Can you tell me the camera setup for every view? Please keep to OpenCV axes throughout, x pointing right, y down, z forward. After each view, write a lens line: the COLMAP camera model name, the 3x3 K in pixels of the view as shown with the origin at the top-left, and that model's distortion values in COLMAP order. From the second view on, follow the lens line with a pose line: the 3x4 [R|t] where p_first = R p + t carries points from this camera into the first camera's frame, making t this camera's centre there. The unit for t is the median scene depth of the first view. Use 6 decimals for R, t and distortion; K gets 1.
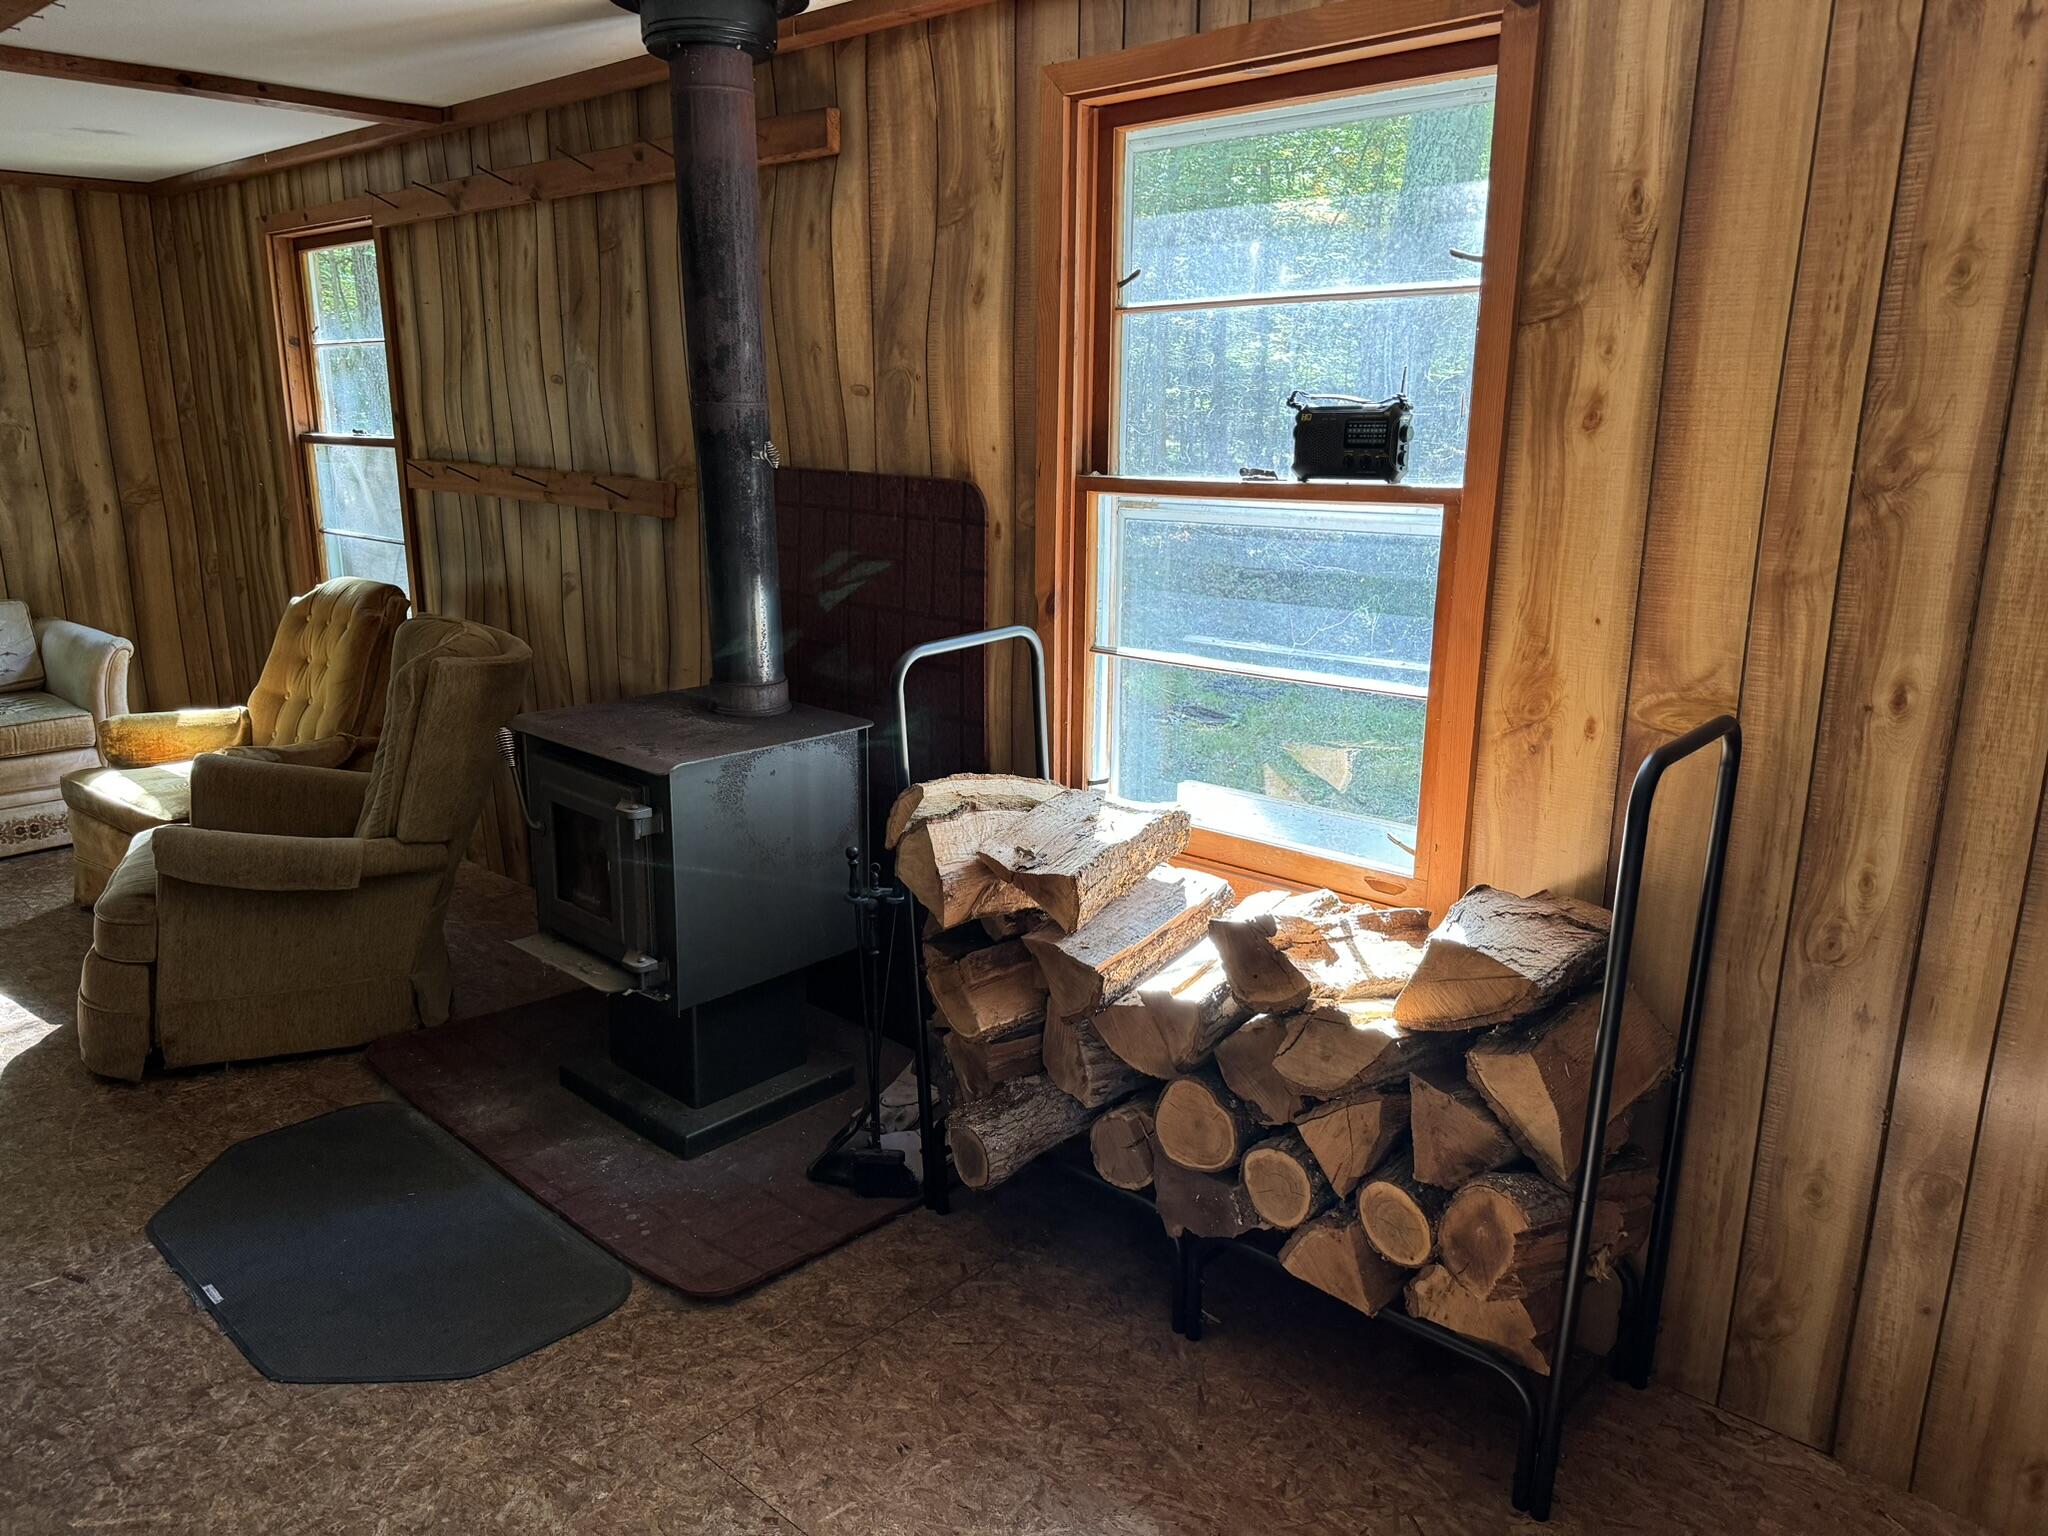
lens RADIAL K [[1440.2, 0, 1023.3], [0, 1440.2, 757.1], [0, 0, 1]] dist [0.057268, -0.084280]
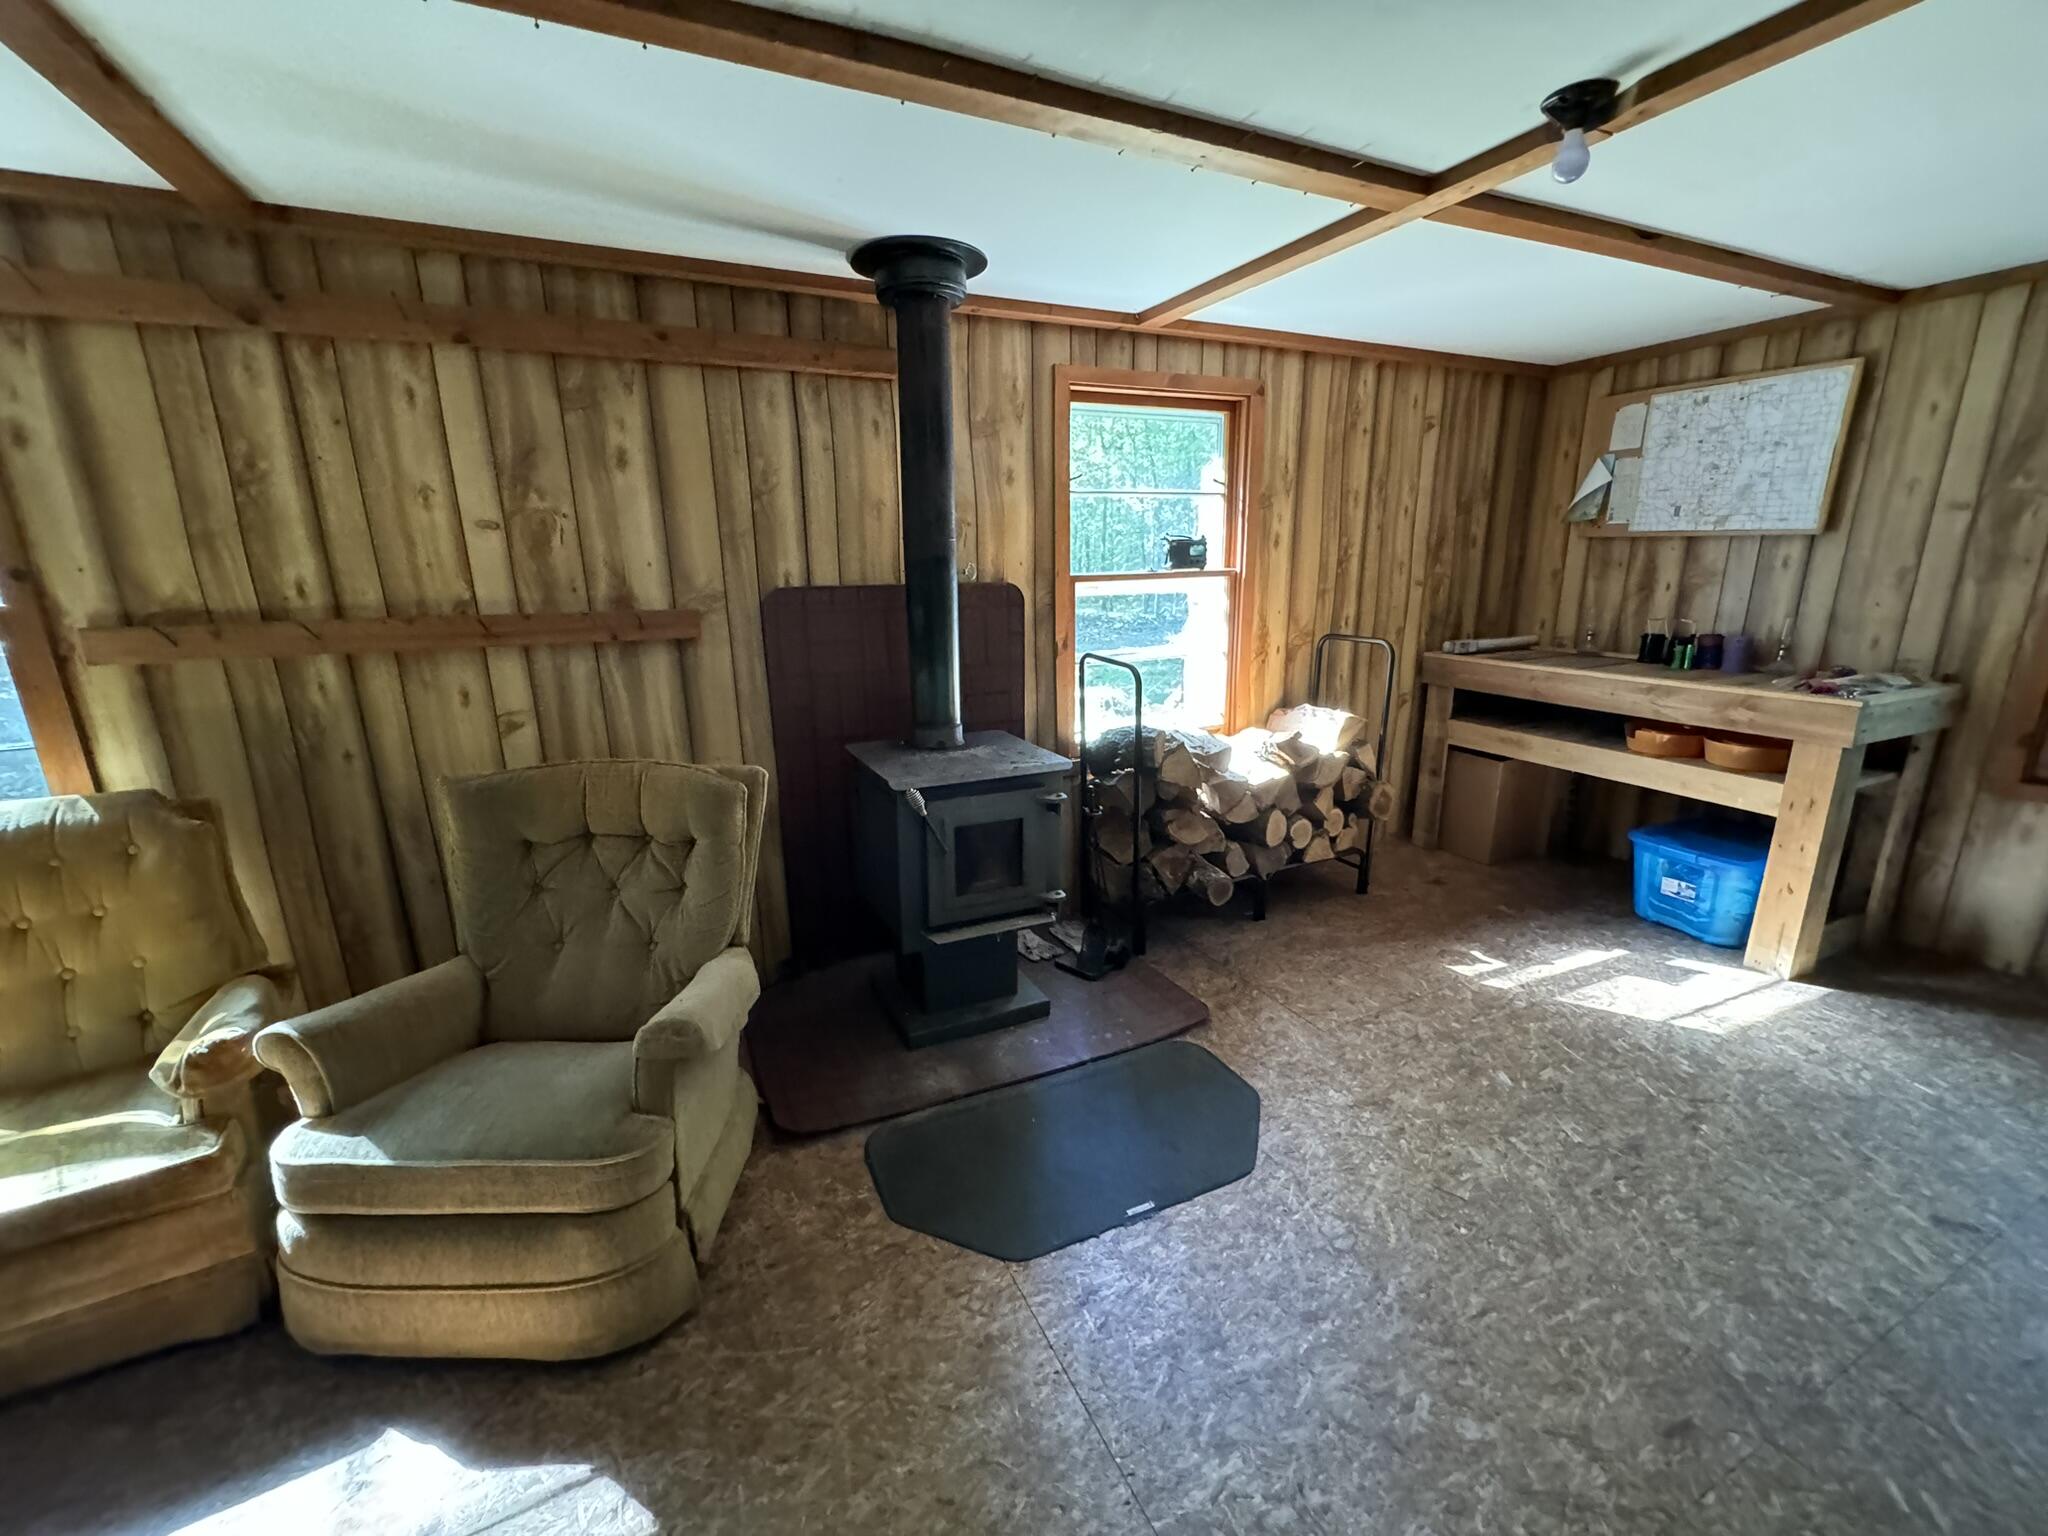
lens RADIAL K [[831.7, 0, 1020.5], [0, 831.7, 766.7], [0, 0, 1]] dist [-0.001746, 0.000754]
pose [[0.359833, -0.205625, 0.910076, -1.246729], [0.256370, 0.959658, 0.115462, -0.110132], [-0.897103, 0.191769, 0.398033, 0.779715]]
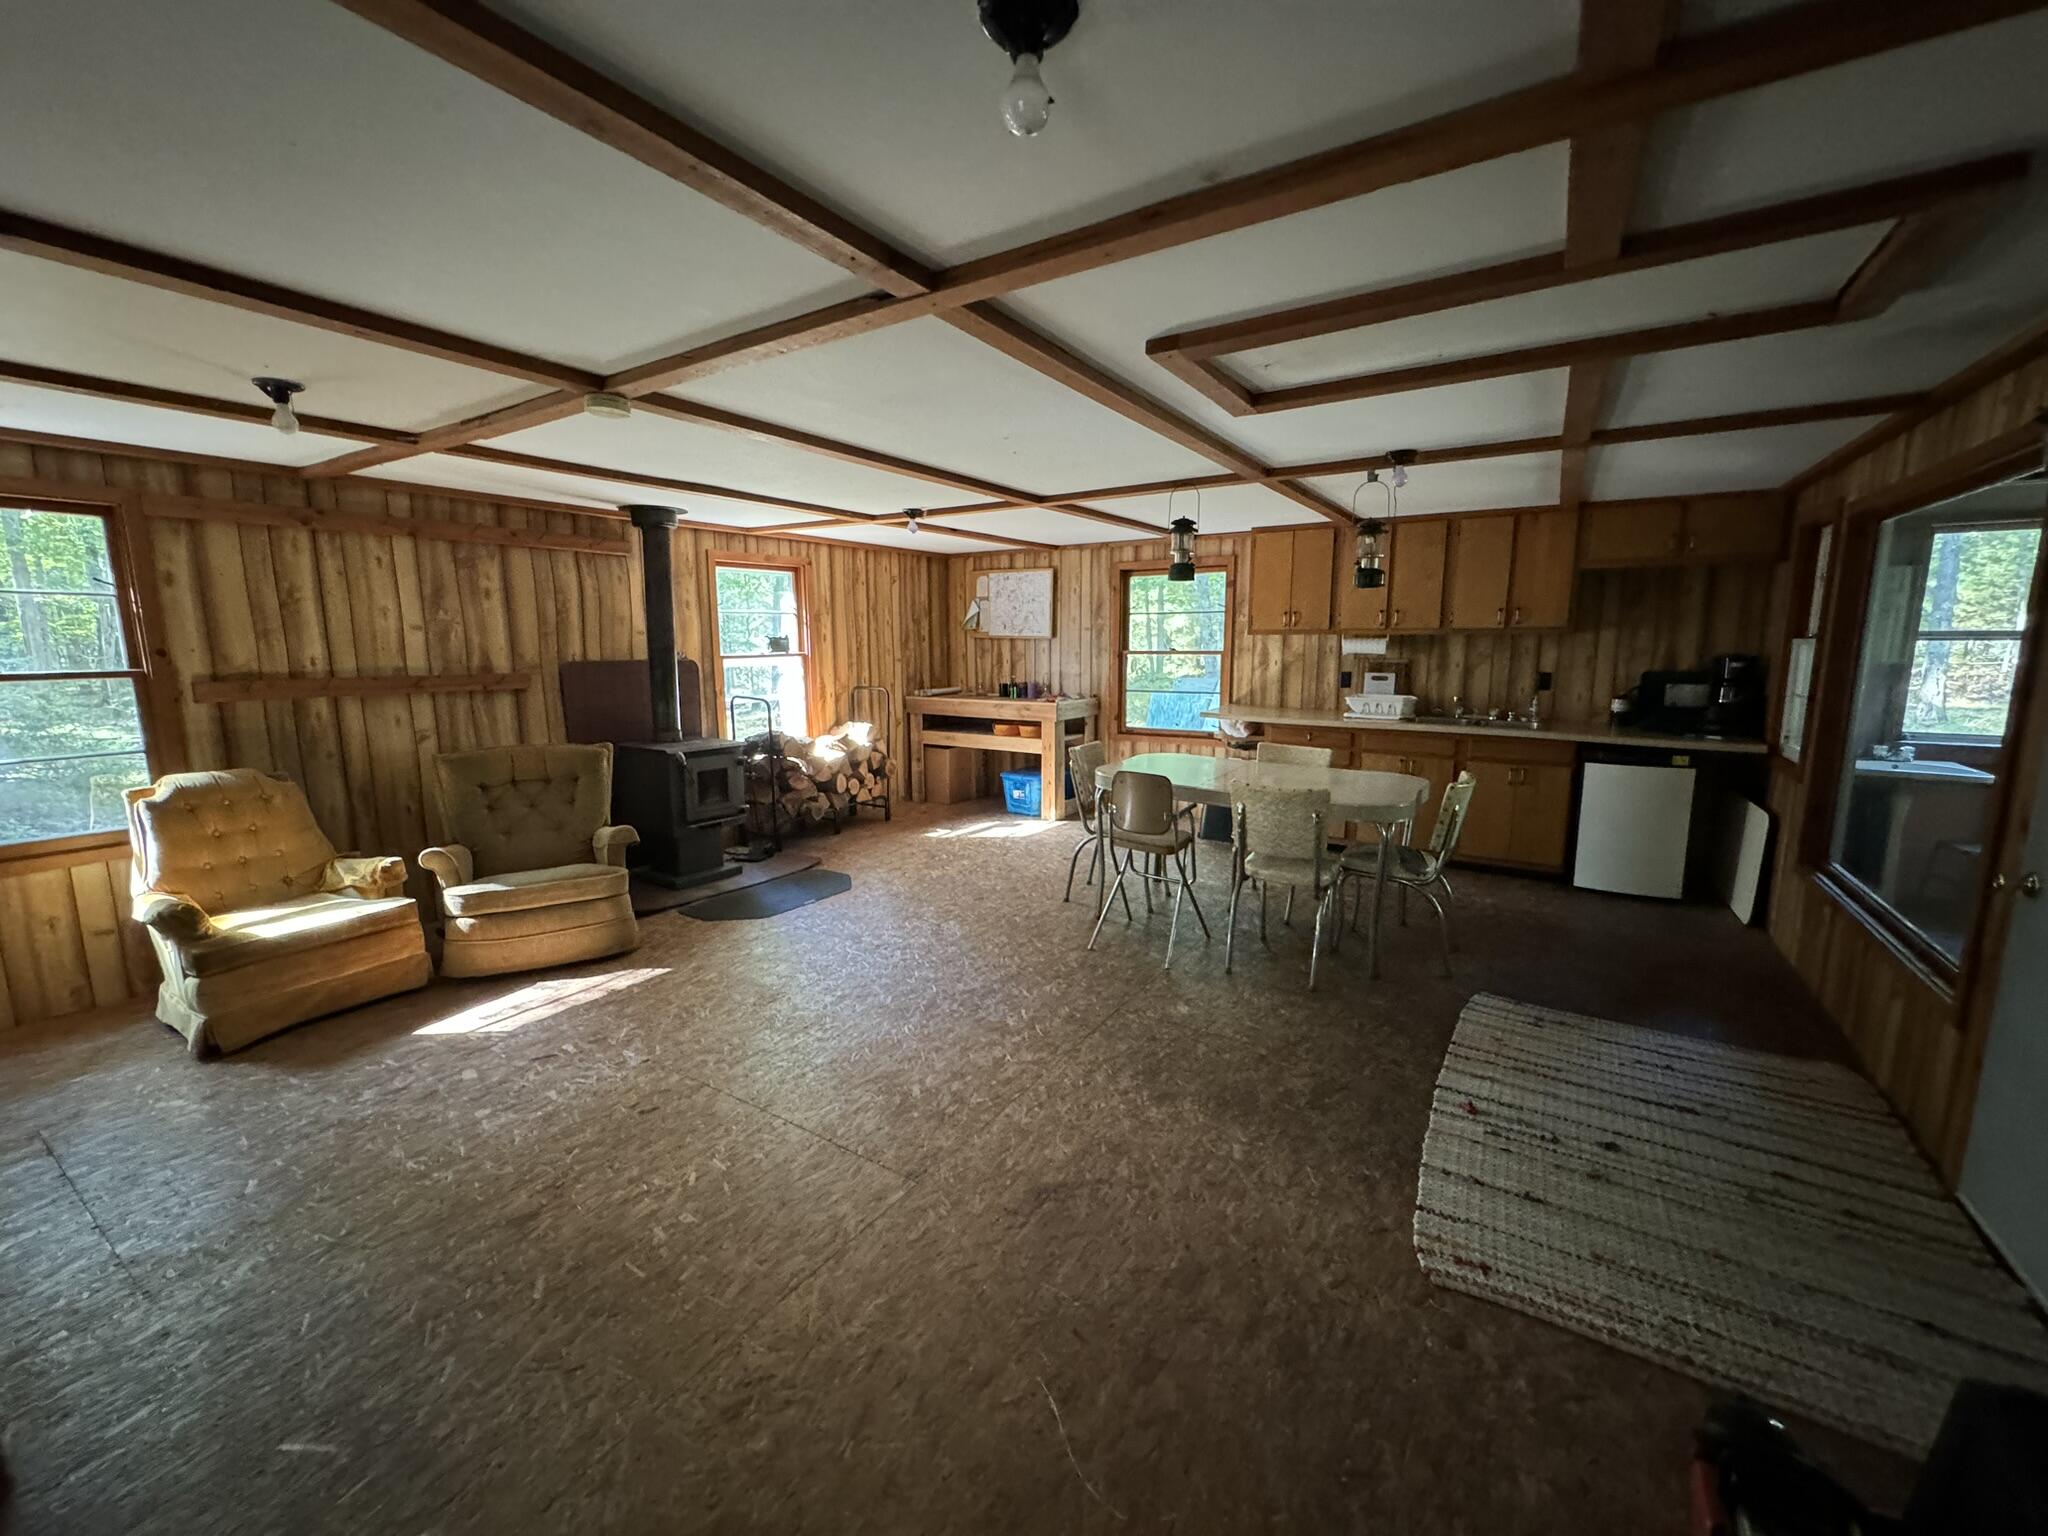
lens RADIAL K [[812.4, 0, 1020.7], [0, 812.4, 768.3], [0, 0, 1]] dist [-0.000860, 0.000183]
pose [[-0.183233, -0.126097, 0.974949, -2.494013], [0.274478, 0.945737, 0.173904, -0.087700], [-0.943974, 0.299467, -0.138680, 0.770418]]
